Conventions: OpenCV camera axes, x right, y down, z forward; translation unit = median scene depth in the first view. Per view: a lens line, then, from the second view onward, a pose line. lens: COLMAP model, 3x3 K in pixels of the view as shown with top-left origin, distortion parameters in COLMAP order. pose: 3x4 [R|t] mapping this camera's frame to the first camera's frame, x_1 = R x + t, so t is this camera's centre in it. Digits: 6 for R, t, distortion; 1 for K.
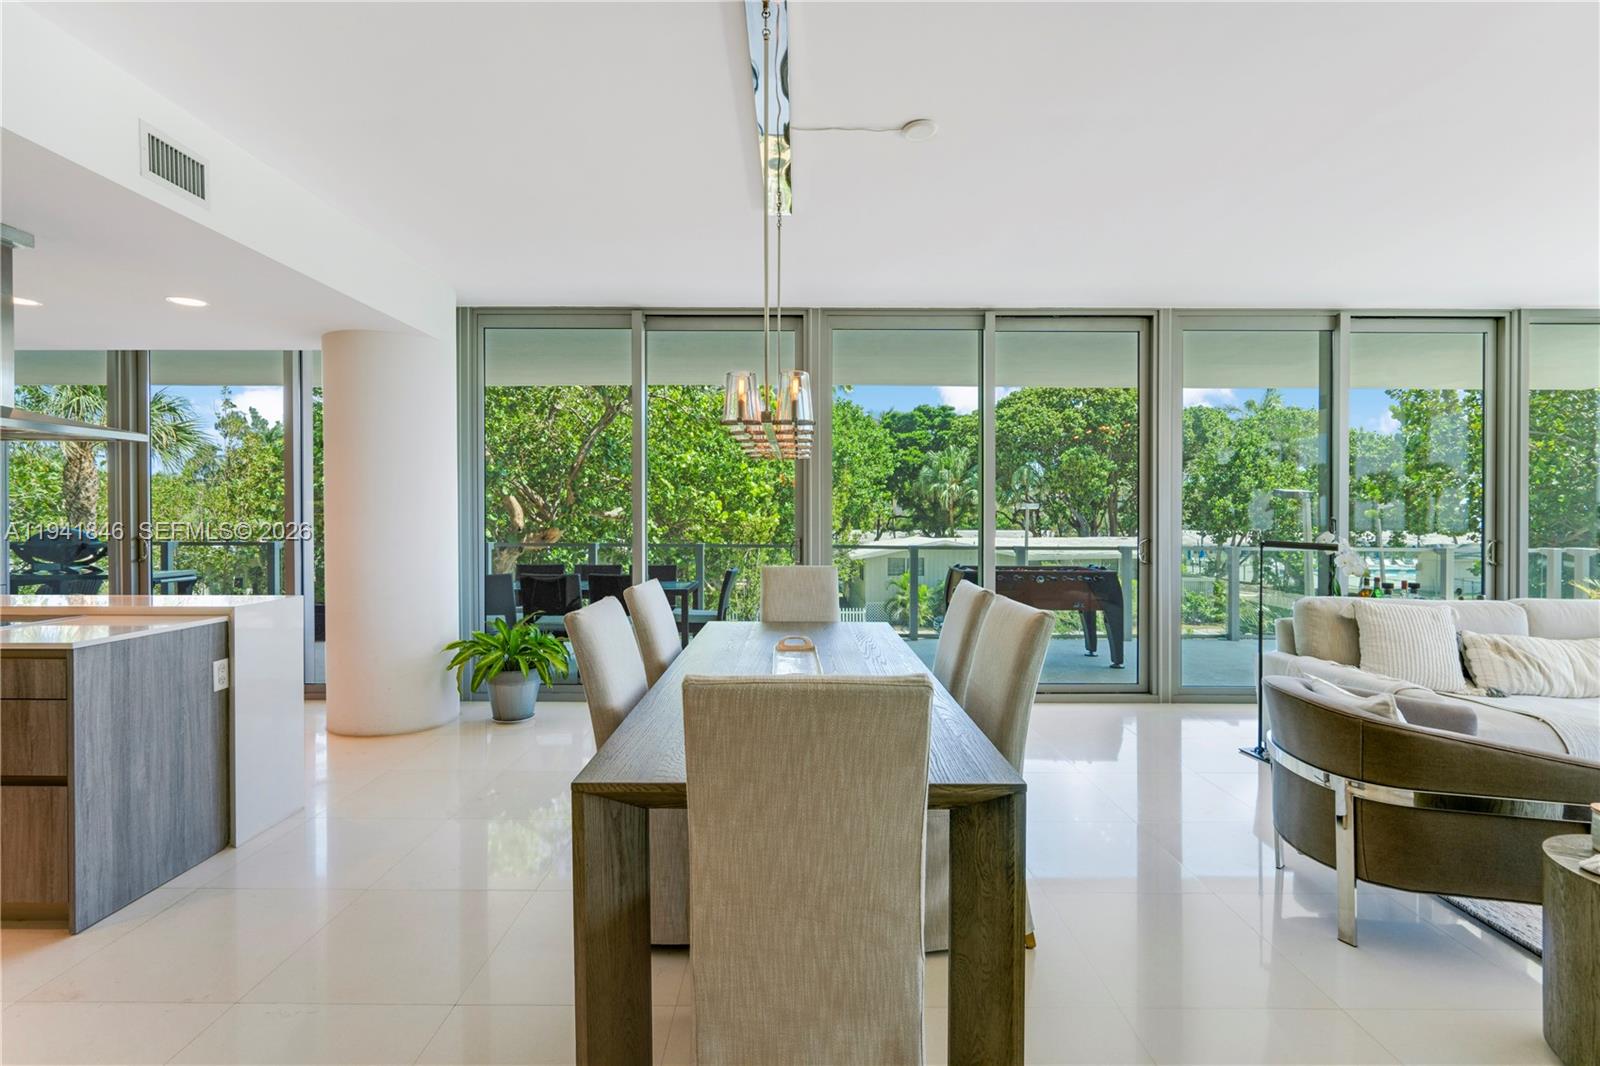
lens RADIAL K [[721.3, 0, 790.0], [0, 721.3, 526.7], [0, 0, 1]] dist [-0.007718, 0.001818]
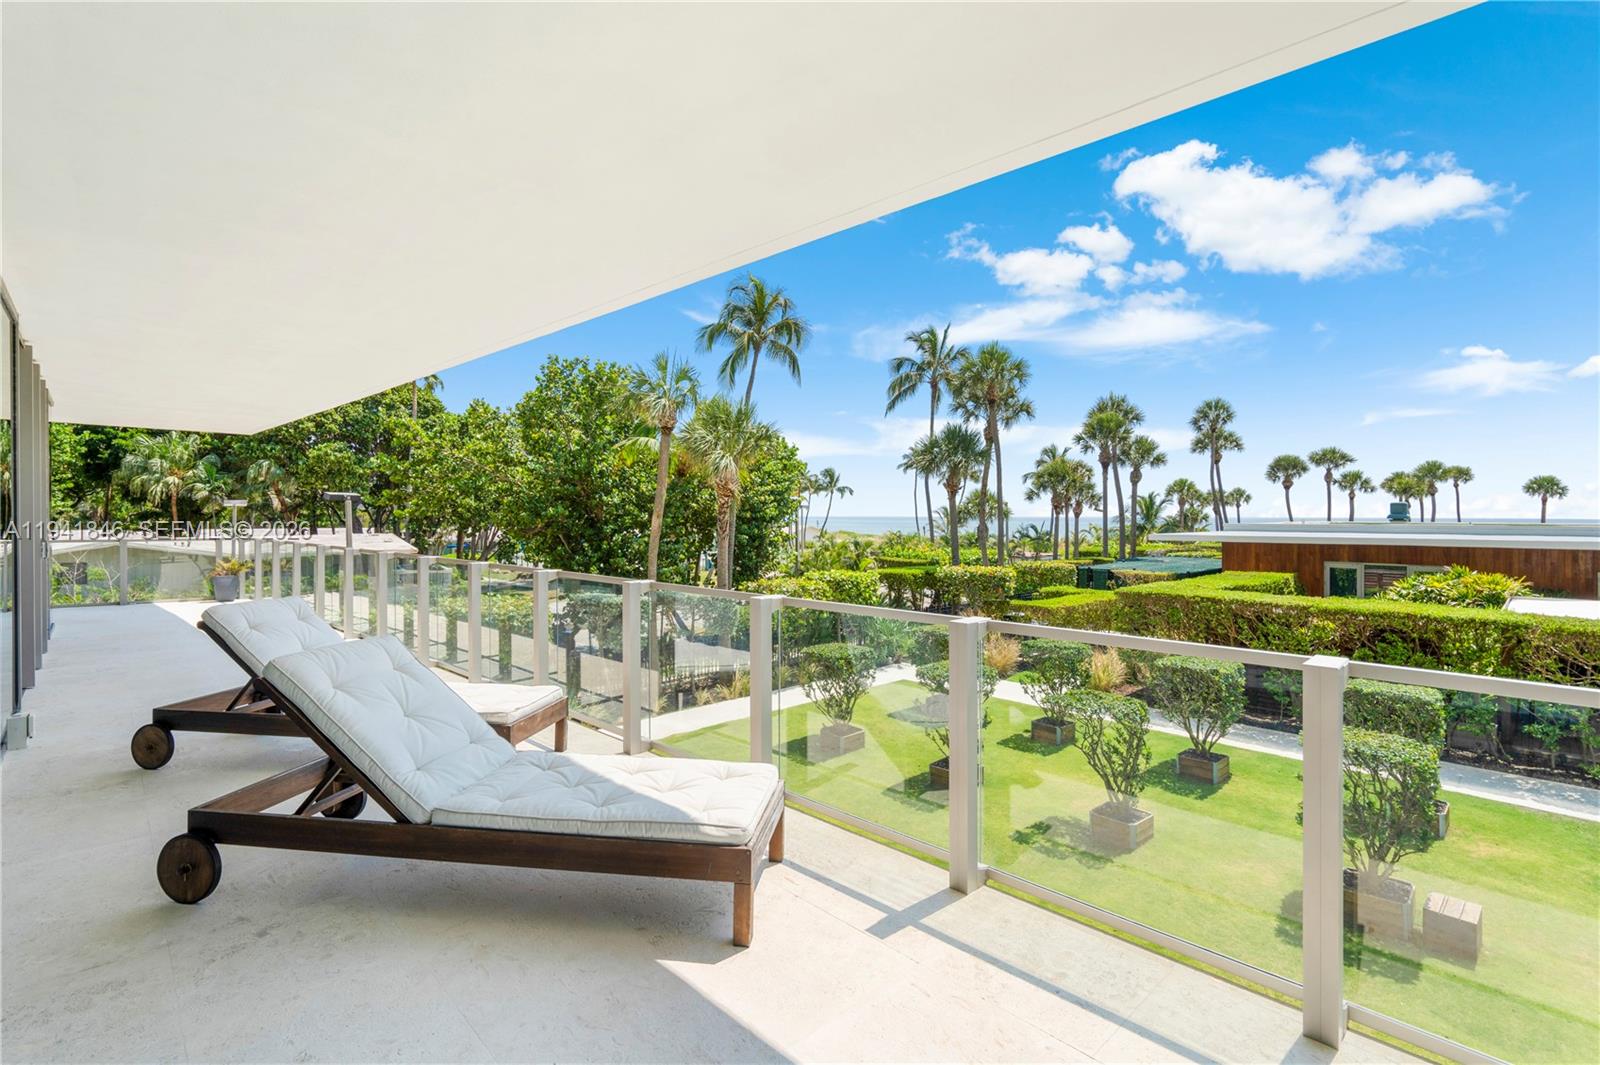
lens RADIAL K [[732.9, 0, 823.0], [0, 732.9, 520.0], [0, 0, 1]] dist [0.001353, 0.004495]
pose [[0.700659, -0.007152, 0.713460, 0.149771], [0.009840, 0.999952, 0.000361, 0.000139], [-0.713428, 0.006767, 0.700696, -0.172851]]
